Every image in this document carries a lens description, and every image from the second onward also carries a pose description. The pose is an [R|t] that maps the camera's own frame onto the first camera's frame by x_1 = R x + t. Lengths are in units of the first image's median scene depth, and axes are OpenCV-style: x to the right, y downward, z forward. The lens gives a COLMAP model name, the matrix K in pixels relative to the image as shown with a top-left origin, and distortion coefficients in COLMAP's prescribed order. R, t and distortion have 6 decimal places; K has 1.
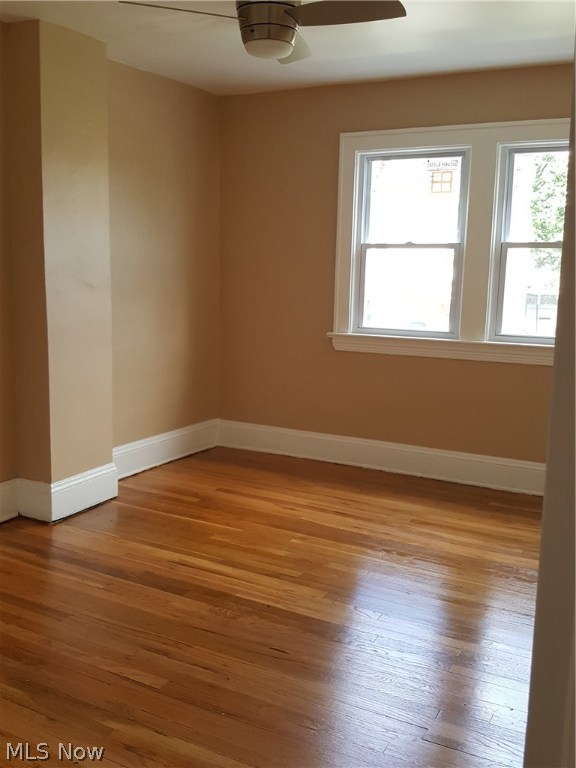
lens RADIAL K [[767.6, 0, 287.1], [0, 767.6, 368.1], [0, 0, 1]] dist [0.325416, -0.996412]
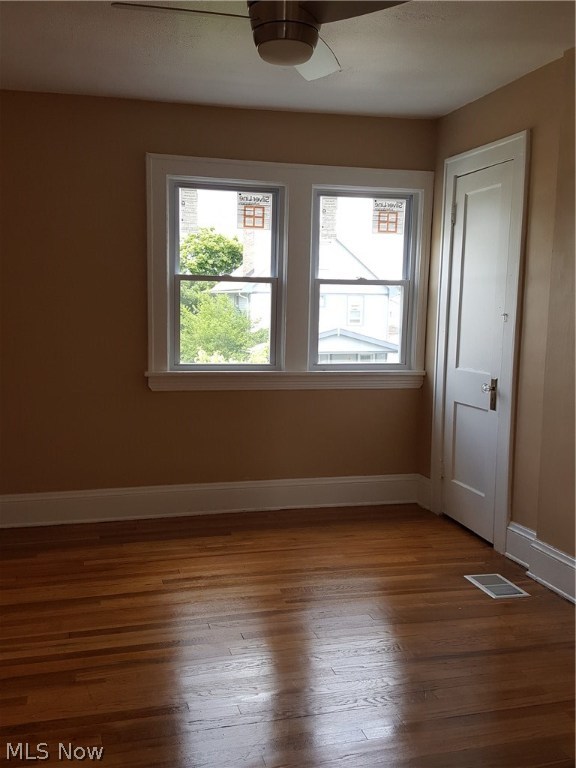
lens RADIAL K [[766.2, 0, 284.0], [0, 766.2, 380.8], [0, 0, 1]] dist [0.308554, -0.790379]
pose [[0.719783, -0.079043, 0.689684, -0.491229], [0.089611, 0.995764, 0.020600, -0.045334], [-0.688391, 0.046976, 0.723817, 0.267492]]
